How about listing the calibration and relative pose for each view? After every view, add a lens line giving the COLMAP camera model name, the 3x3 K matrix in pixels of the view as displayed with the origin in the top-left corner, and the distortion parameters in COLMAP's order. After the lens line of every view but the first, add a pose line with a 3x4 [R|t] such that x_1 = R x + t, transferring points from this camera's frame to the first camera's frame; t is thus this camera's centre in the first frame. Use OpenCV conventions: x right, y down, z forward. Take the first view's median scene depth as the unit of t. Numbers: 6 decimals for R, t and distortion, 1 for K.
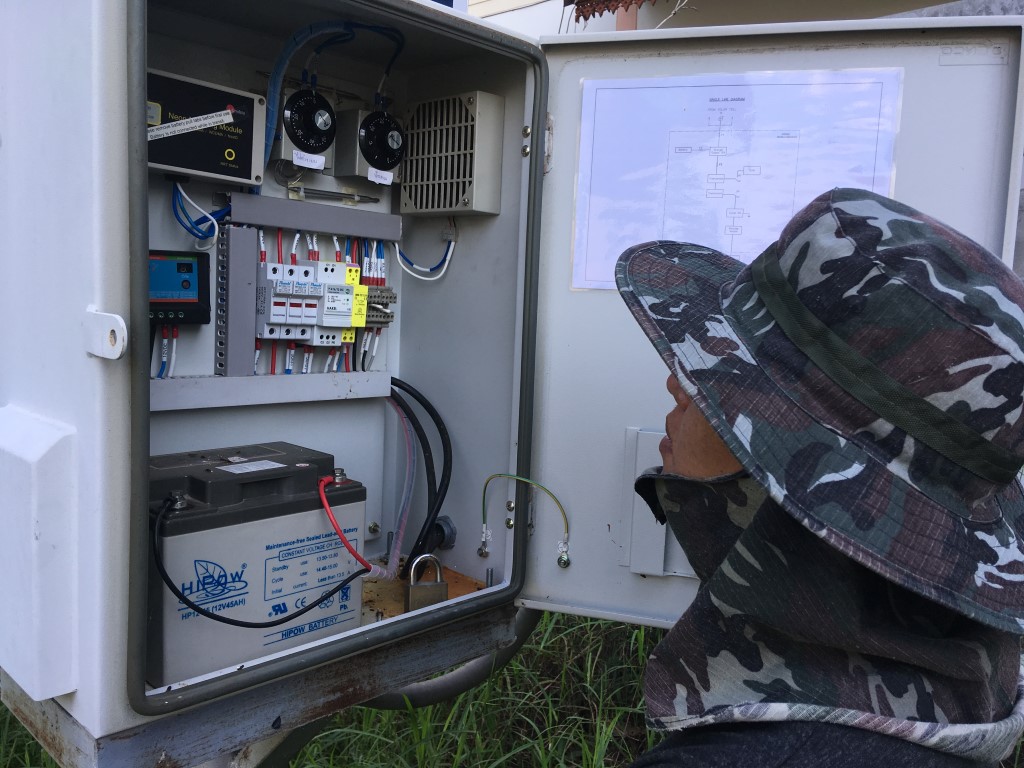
lens RADIAL K [[874.9, 0, 510.7], [0, 874.9, 383.5], [0, 0, 1]] dist [0.012646, -0.003262]
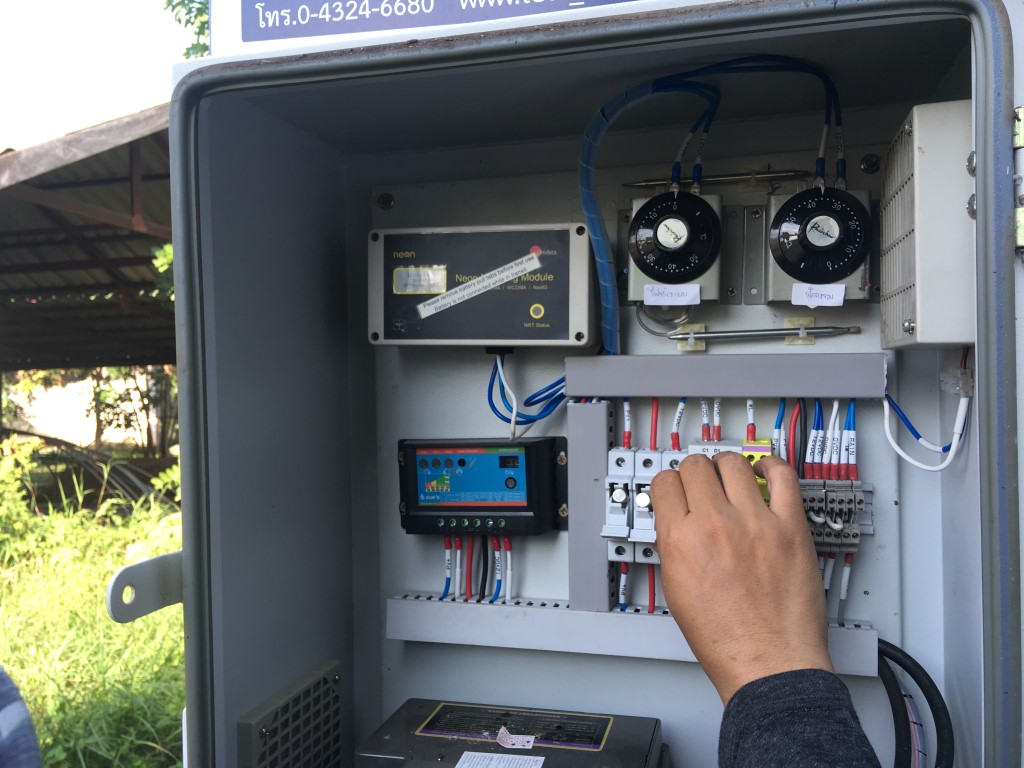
lens RADIAL K [[874.9, 0, 512.1], [0, 874.9, 385.4], [0, 0, 1]] dist [0.012646, -0.003262]
pose [[0.459893, -0.051742, -0.886466, 0.313712], [-0.053747, 0.994849, -0.085951, -0.130331], [0.886346, 0.087173, 0.454743, 0.632623]]
